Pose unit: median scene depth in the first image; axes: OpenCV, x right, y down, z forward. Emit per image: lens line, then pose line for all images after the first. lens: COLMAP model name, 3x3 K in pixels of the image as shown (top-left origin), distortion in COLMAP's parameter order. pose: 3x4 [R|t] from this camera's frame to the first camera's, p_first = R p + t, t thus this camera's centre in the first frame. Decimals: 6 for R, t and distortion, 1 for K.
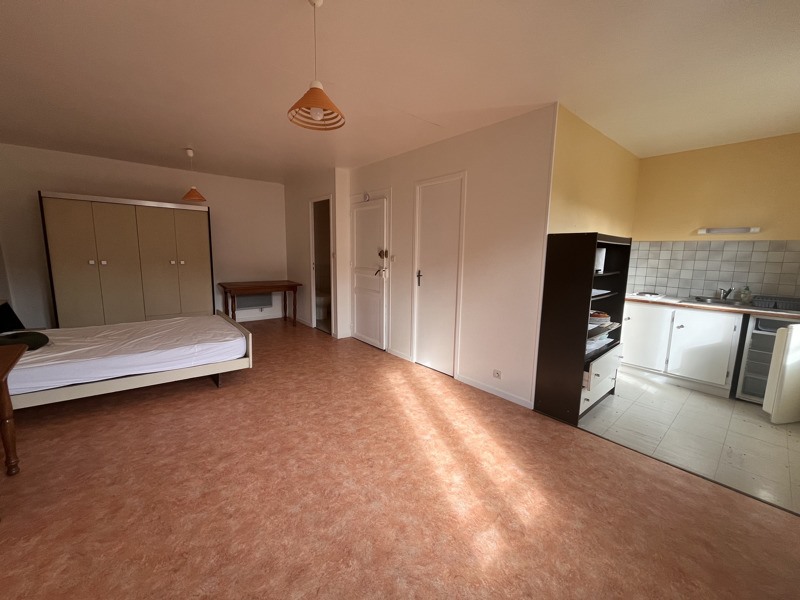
lens RADIAL K [[320.8, 0, 400.6], [0, 320.8, 299.1], [0, 0, 1]] dist [-0.002201, -0.000145]
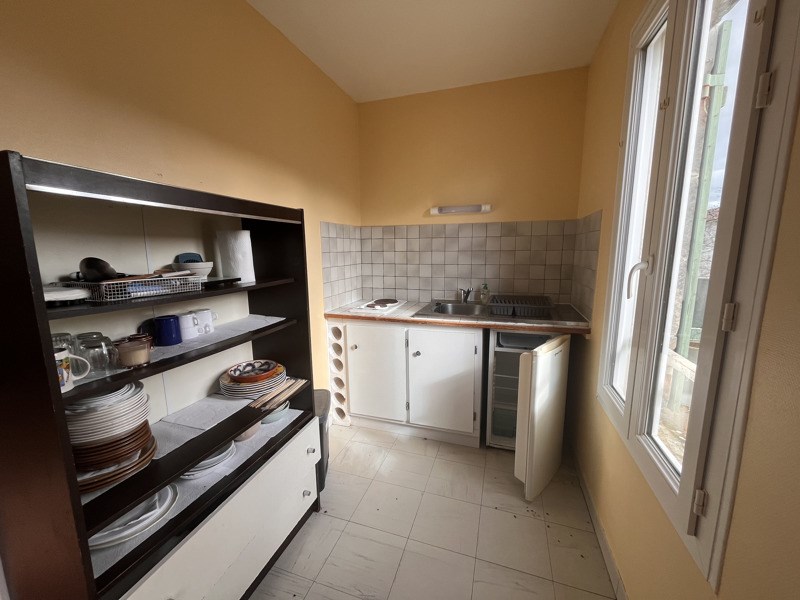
lens RADIAL K [[320.8, 0, 400.7], [0, 320.8, 301.1], [0, 0, 1]] dist [-0.002201, -0.000145]
pose [[0.855256, -0.107150, 0.507008, 0.529677], [0.099927, 0.994128, 0.041533, -0.051362], [-0.508480, 0.015142, 0.860940, 0.455120]]
